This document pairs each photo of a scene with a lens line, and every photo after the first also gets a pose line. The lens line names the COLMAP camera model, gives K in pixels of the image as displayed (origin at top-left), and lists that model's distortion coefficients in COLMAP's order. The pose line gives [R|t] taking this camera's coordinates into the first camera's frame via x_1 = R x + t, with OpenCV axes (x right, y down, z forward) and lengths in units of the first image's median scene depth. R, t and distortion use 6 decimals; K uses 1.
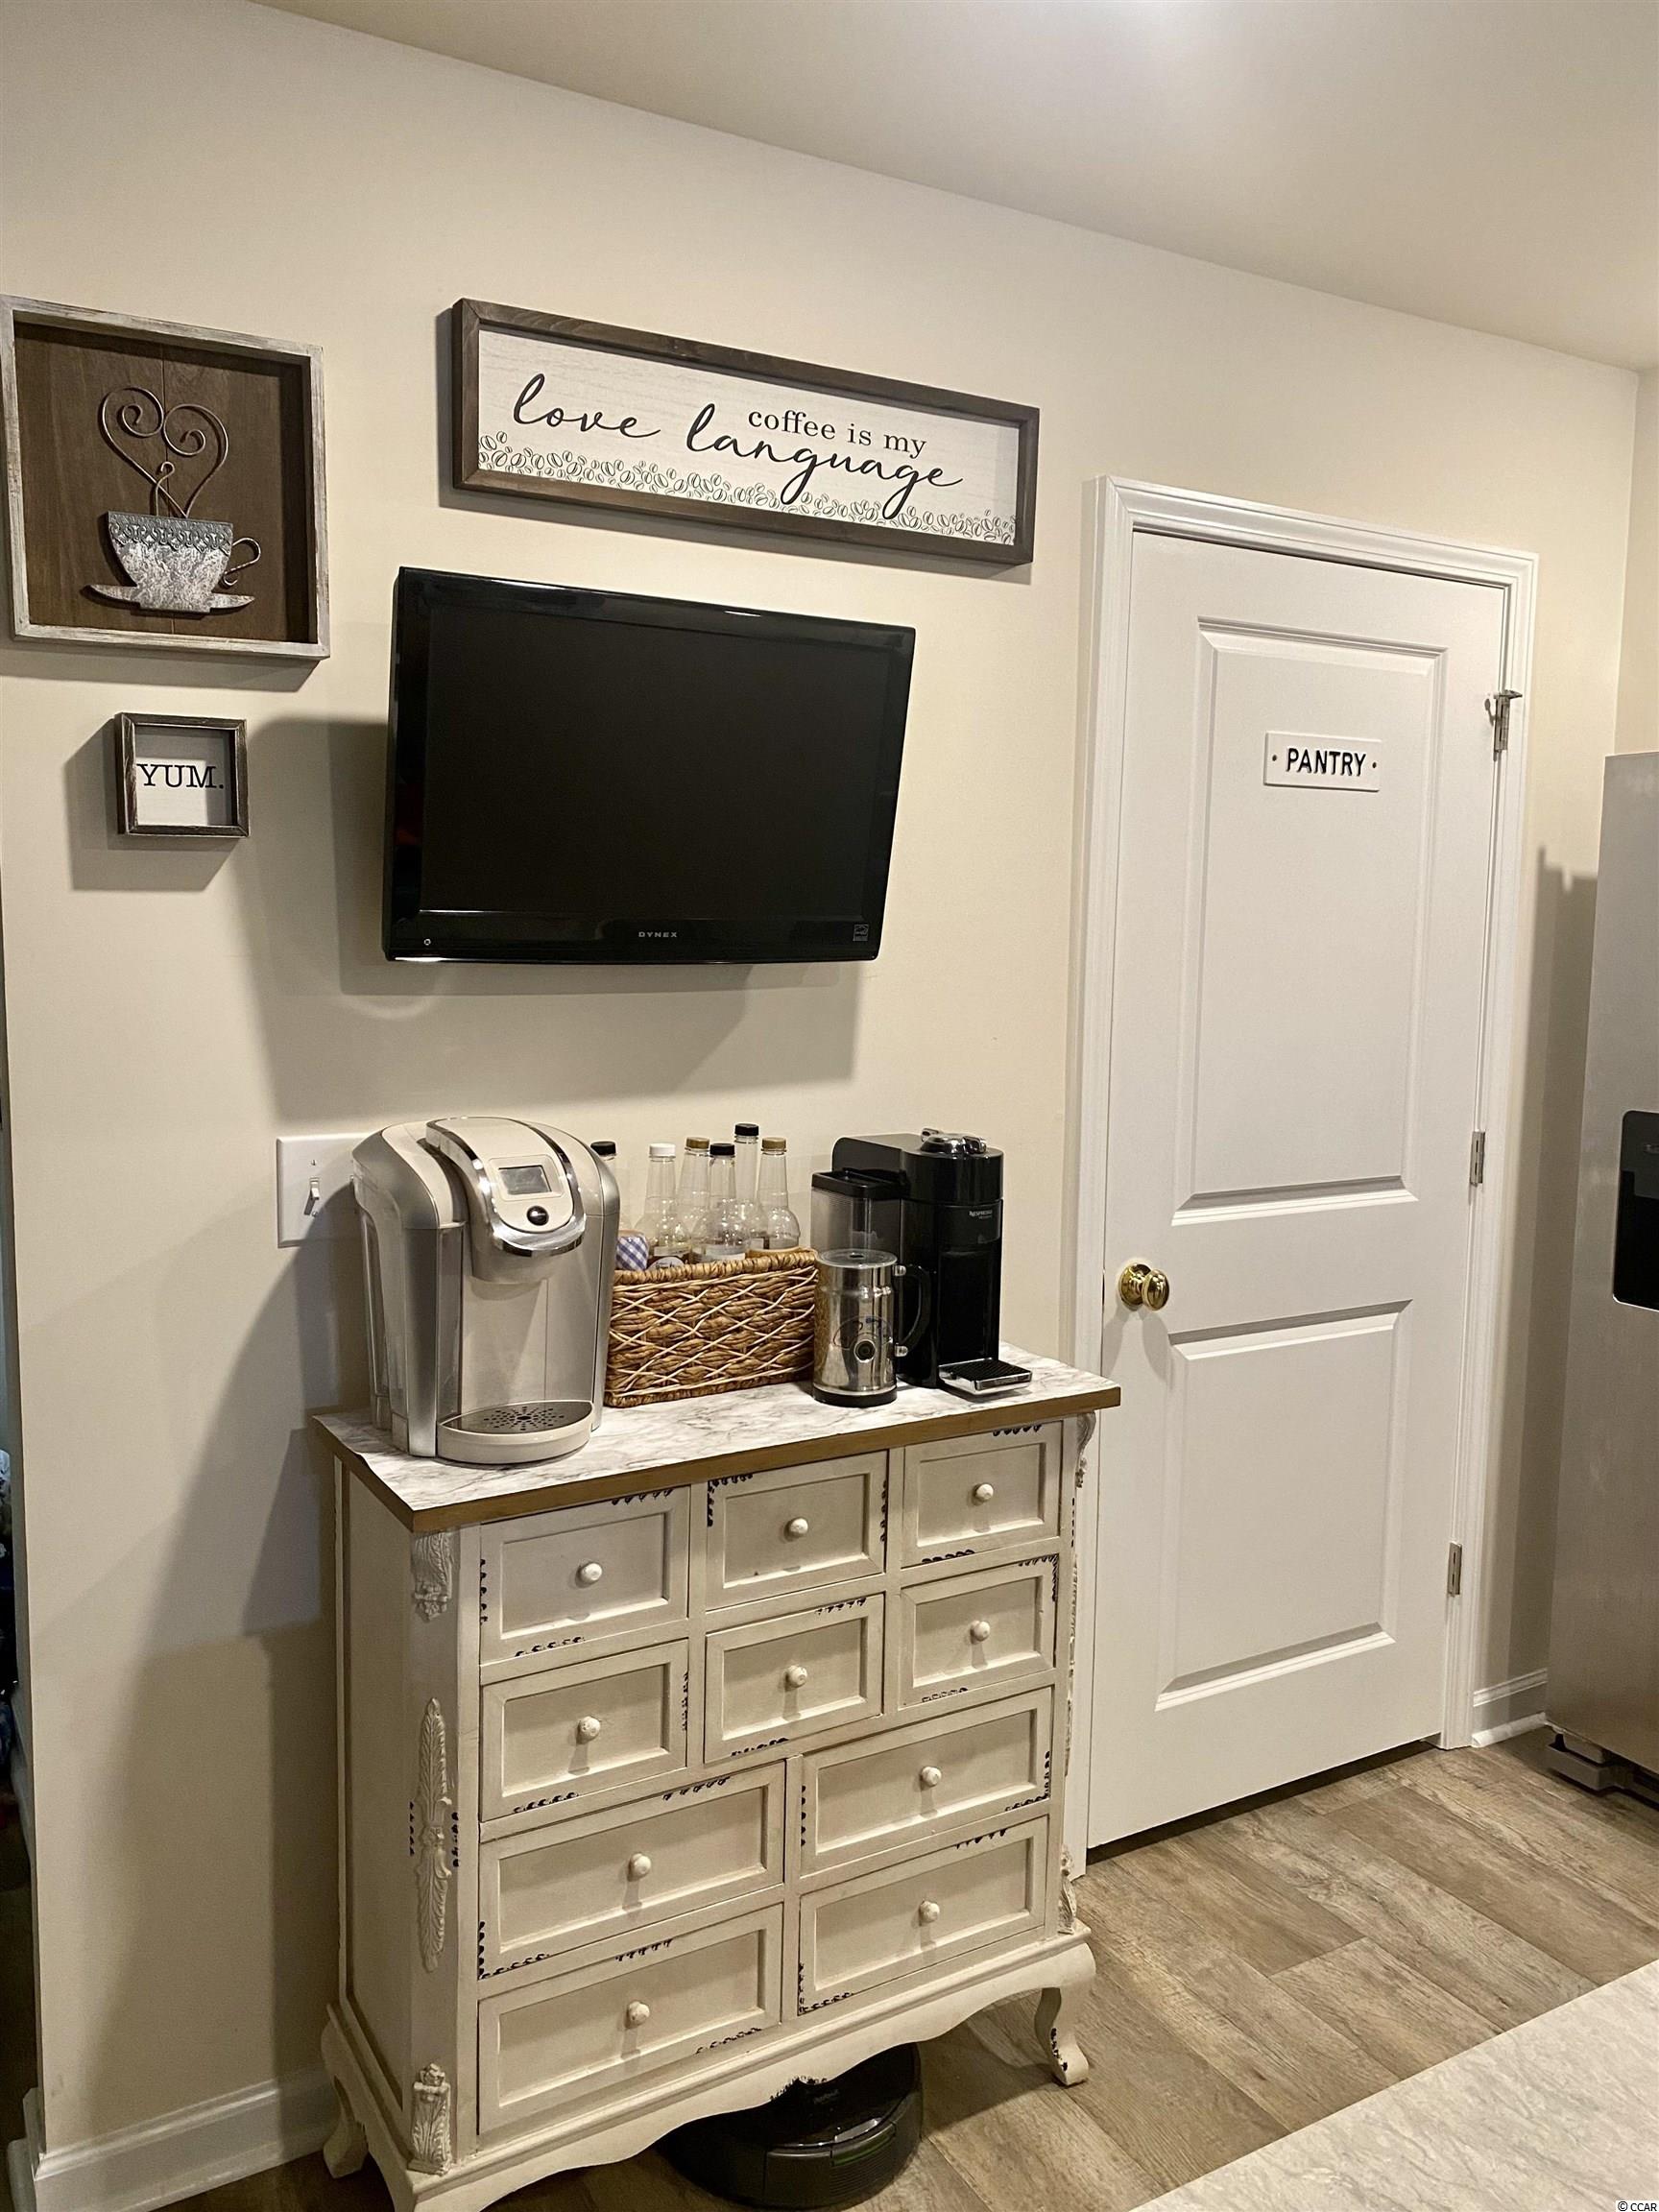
lens RADIAL K [[1703.3, 0, 806.0], [0, 1703.3, 1097.9], [0, 0, 1]] dist [0.013186, 0.006835]
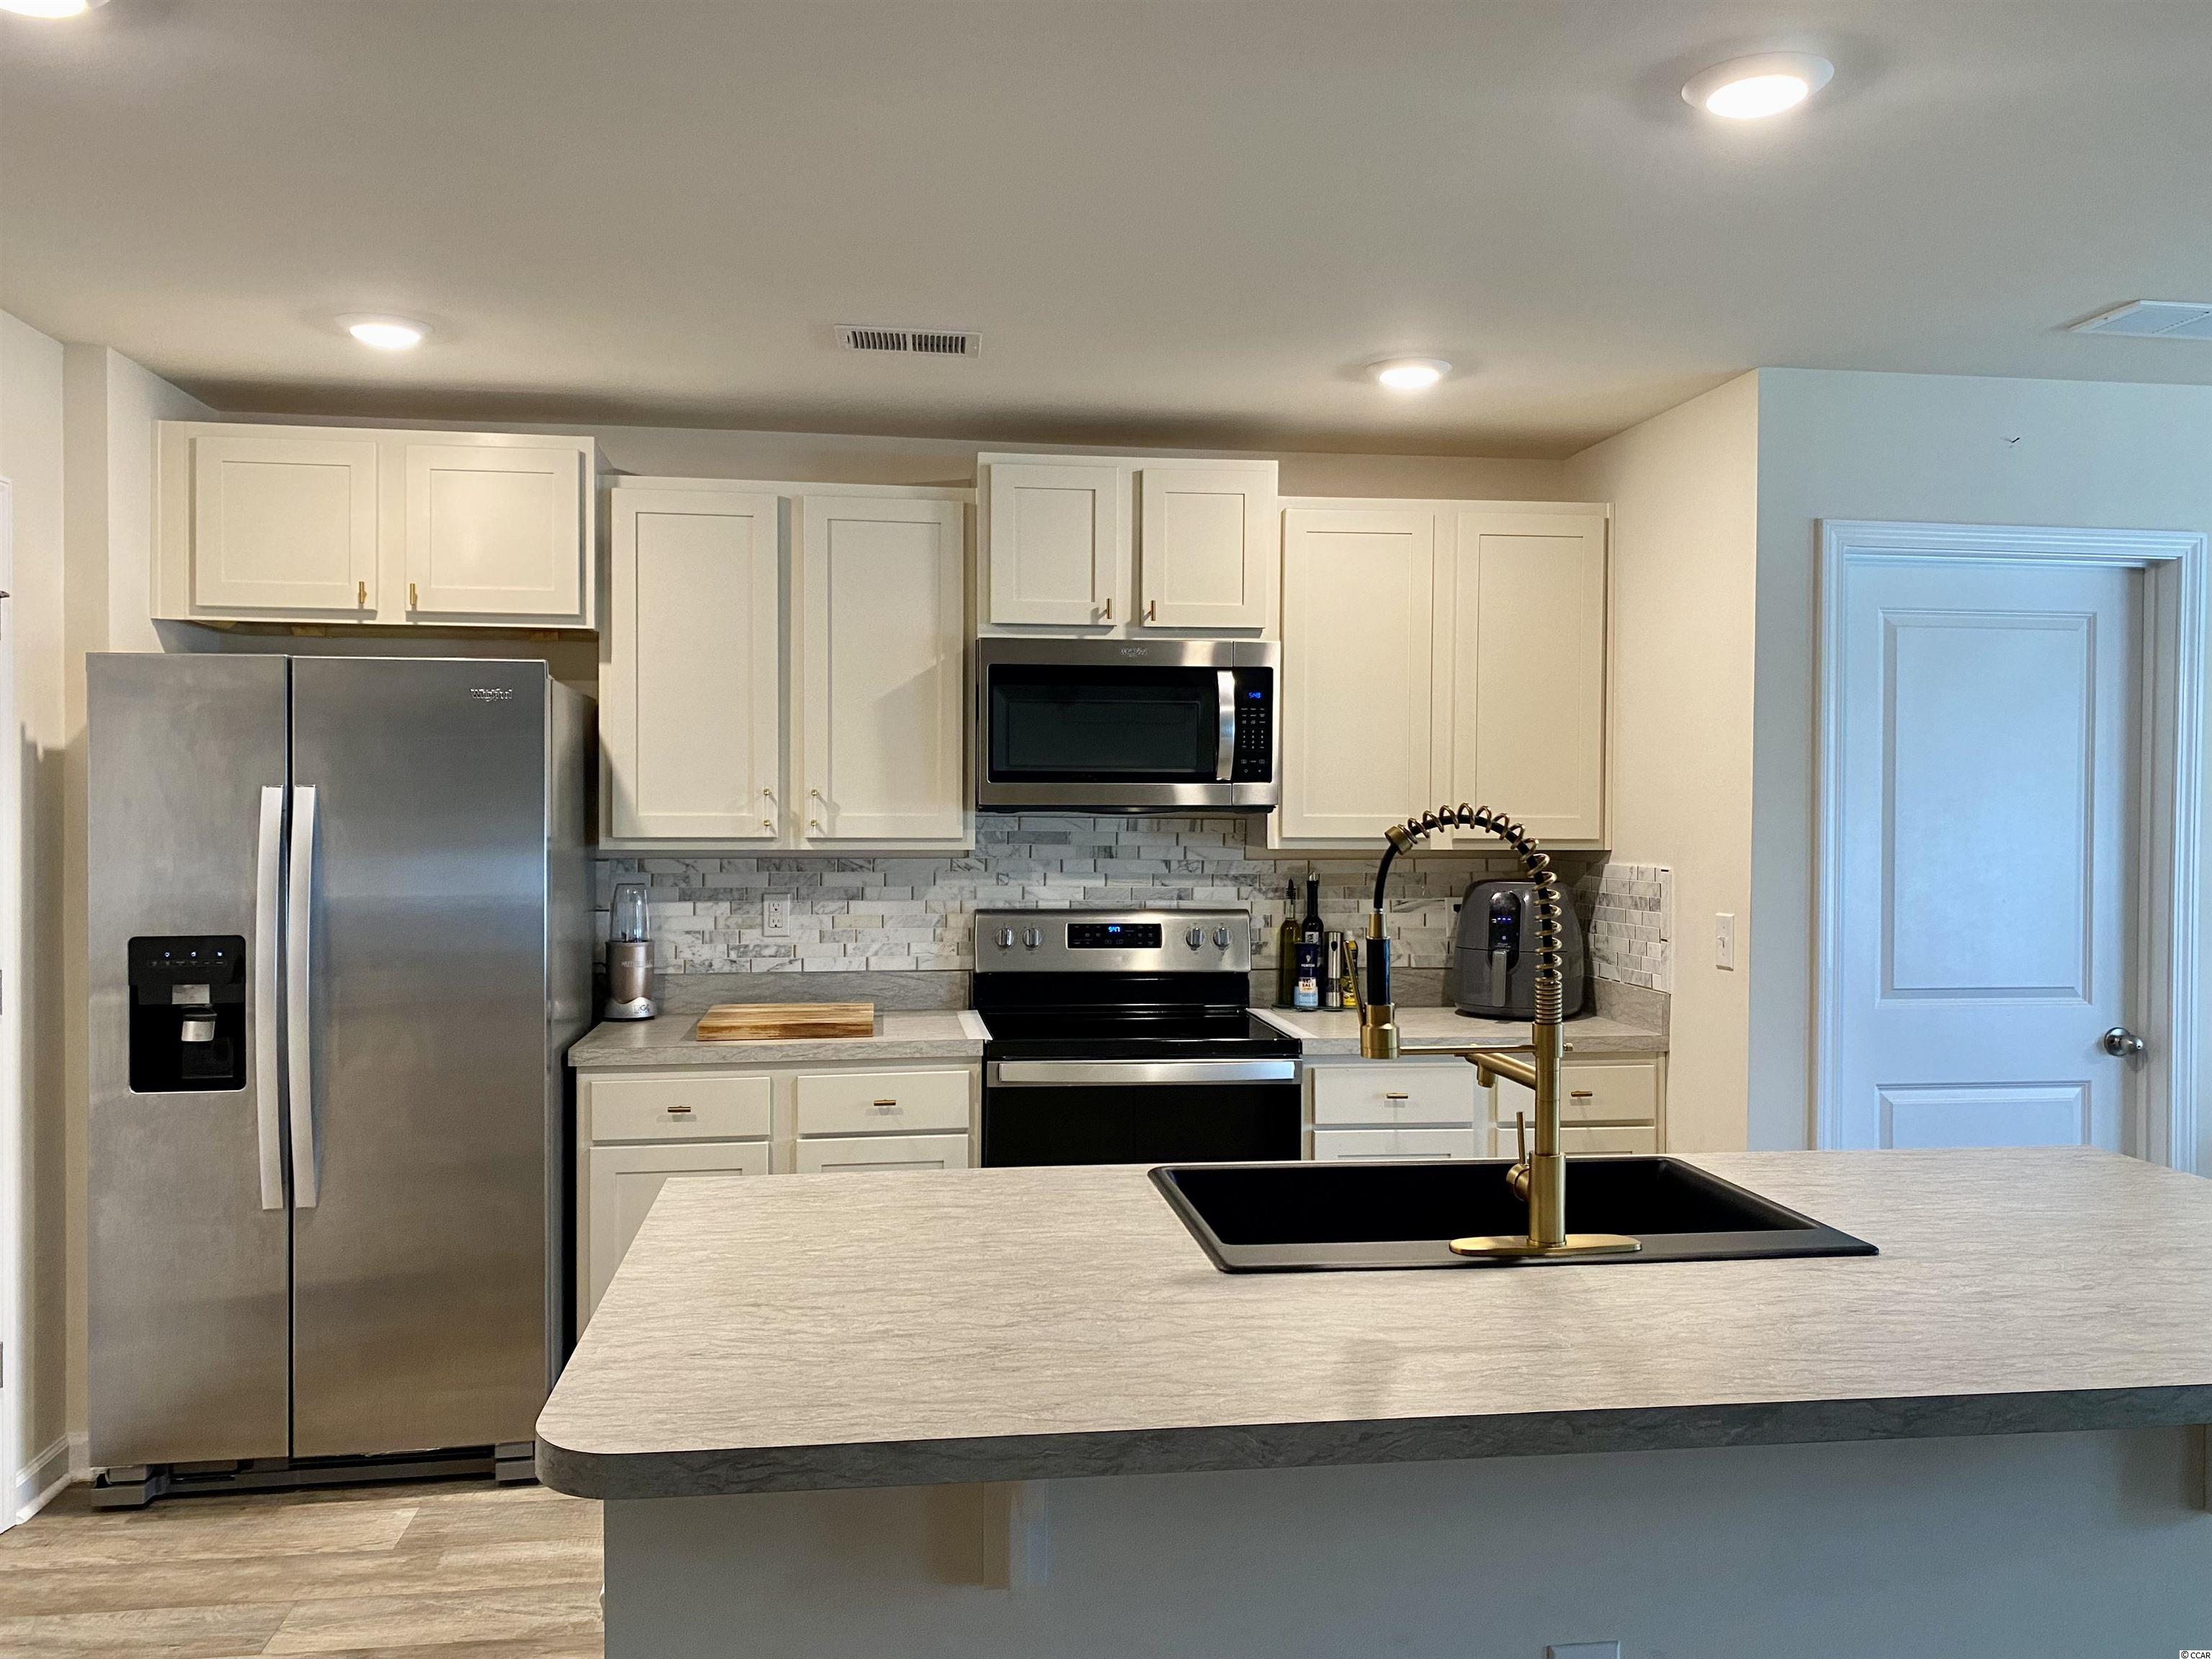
lens RADIAL K [[1705.7, 0, 1100.3], [0, 1705.7, 825.2], [0, 0, 1]] dist [0.100142, -0.137187]
pose [[0.373728, -0.024116, 0.927225, -0.596672], [0.101230, 0.994751, -0.014929, 0.023611], [-0.921998, 0.099443, 0.374207, -0.183614]]
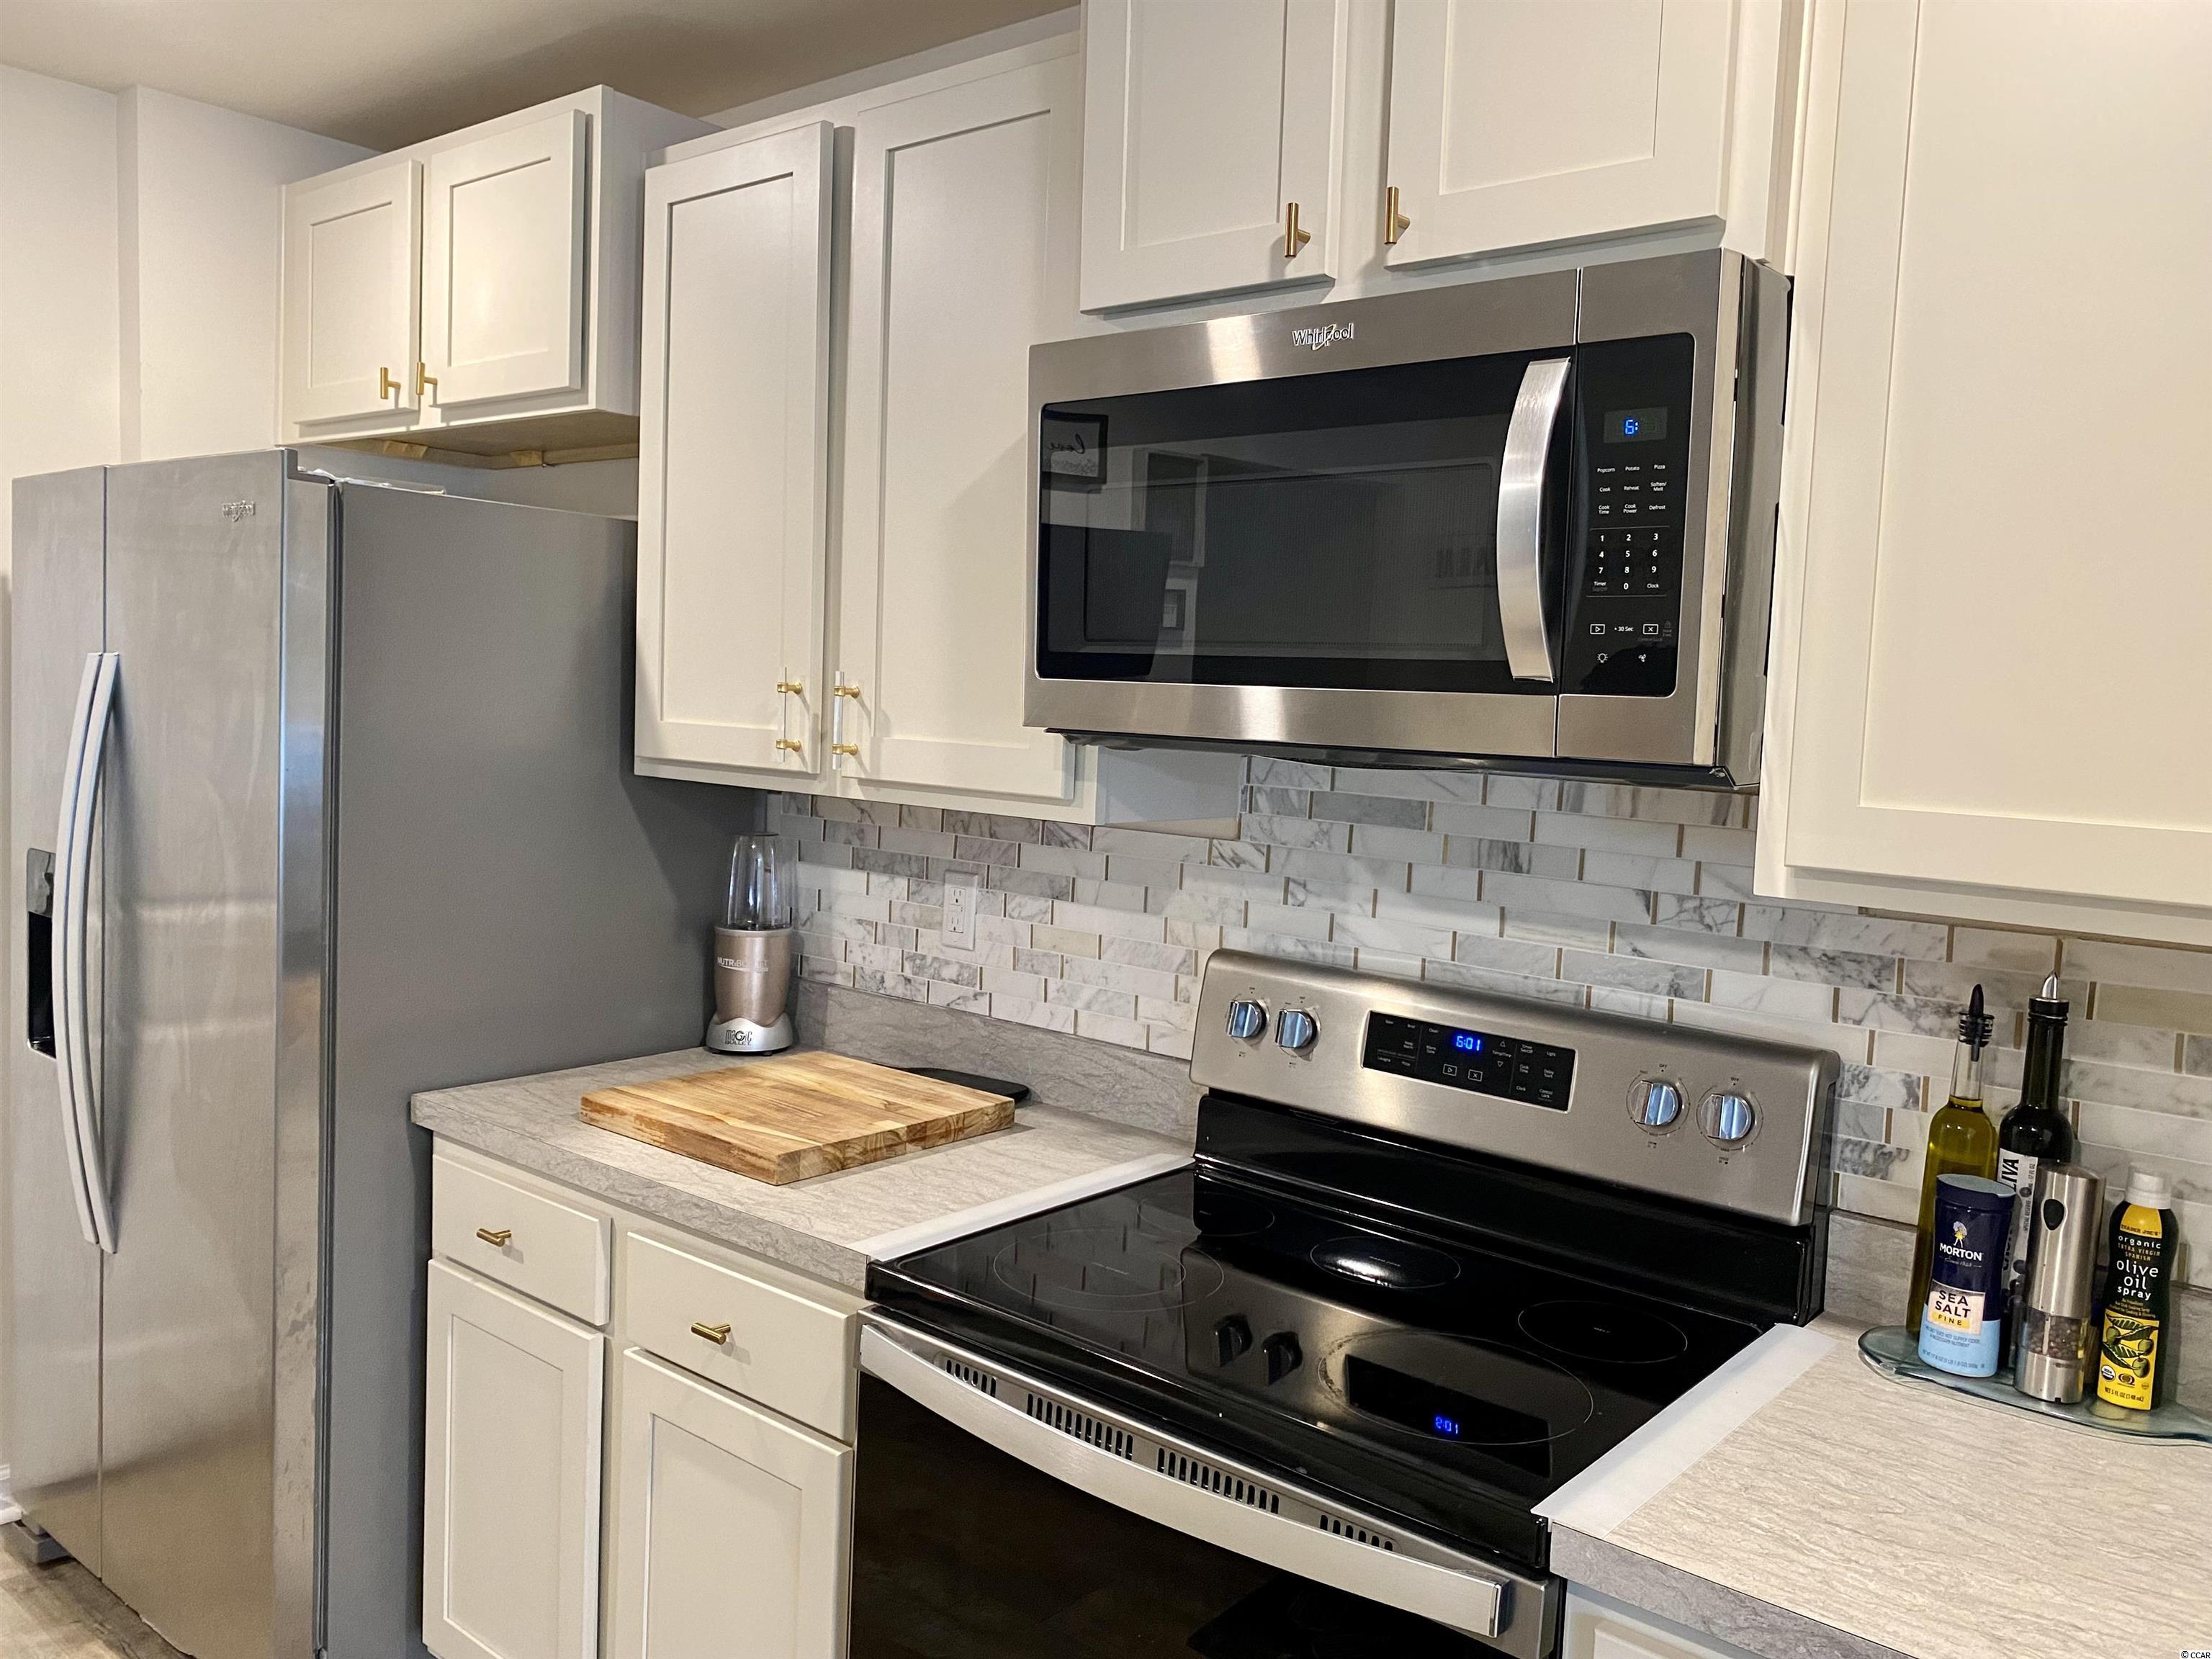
lens RADIAL K [[1677.9, 0, 1119.9], [0, 1677.9, 828.5], [0, 0, 1]] dist [0.036210, -0.031964]
pose [[0.938732, -0.003279, 0.344633, 1.016138], [0.008505, 0.999871, -0.013655, 0.021592], [-0.344544, 0.015749, 0.938638, -0.149561]]
